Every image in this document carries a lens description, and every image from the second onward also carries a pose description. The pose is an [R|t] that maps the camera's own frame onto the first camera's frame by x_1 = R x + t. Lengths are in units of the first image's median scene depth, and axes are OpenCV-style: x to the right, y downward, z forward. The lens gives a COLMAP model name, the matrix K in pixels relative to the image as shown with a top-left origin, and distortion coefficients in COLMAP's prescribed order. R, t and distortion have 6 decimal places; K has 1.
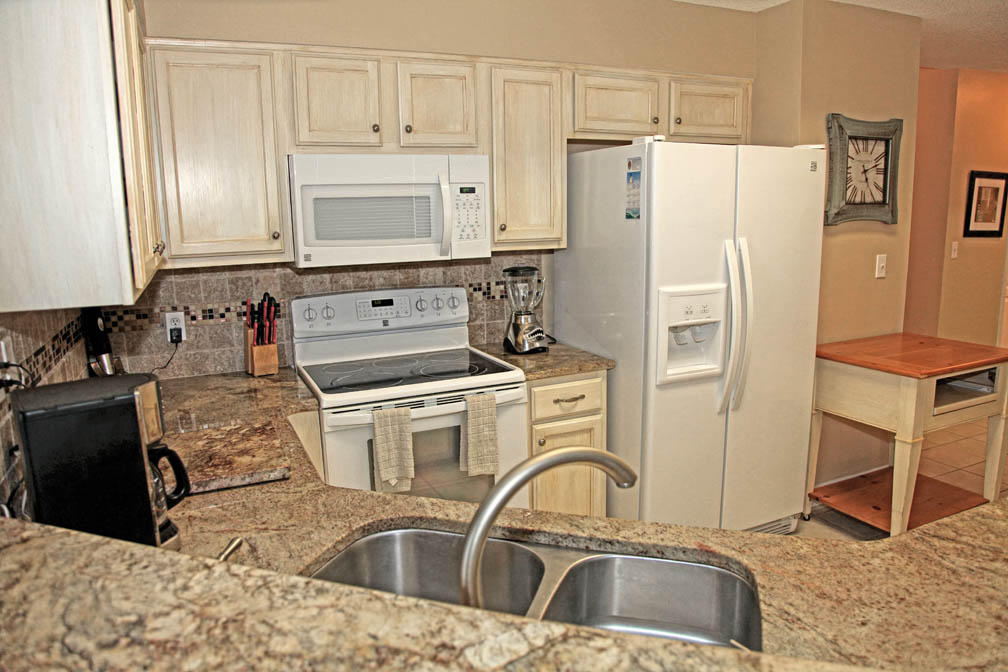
lens RADIAL K [[695.4, 0, 504.0], [0, 695.4, 336.0], [0, 0, 1]] dist [-0.121353, 0.070405]
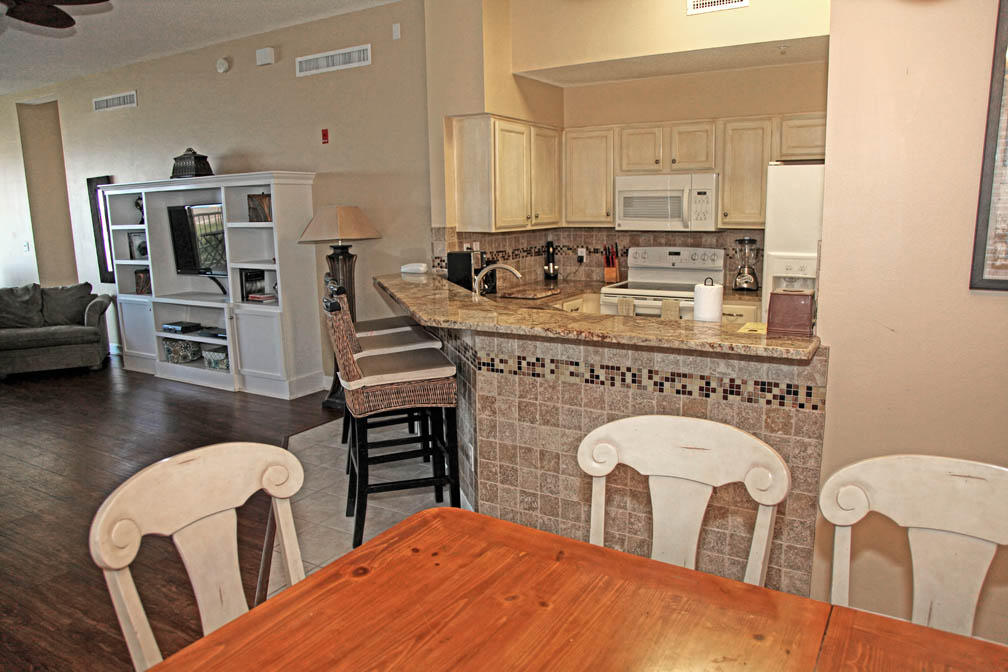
lens RADIAL K [[695.4, 0, 504.0], [0, 695.4, 336.0], [0, 0, 1]] dist [-0.121353, 0.070405]
pose [[0.567268, 0.162550, -0.807332, 1.182612], [-0.141856, 0.984960, 0.098639, 0.056312], [0.811224, 0.058570, 0.581795, -0.457163]]
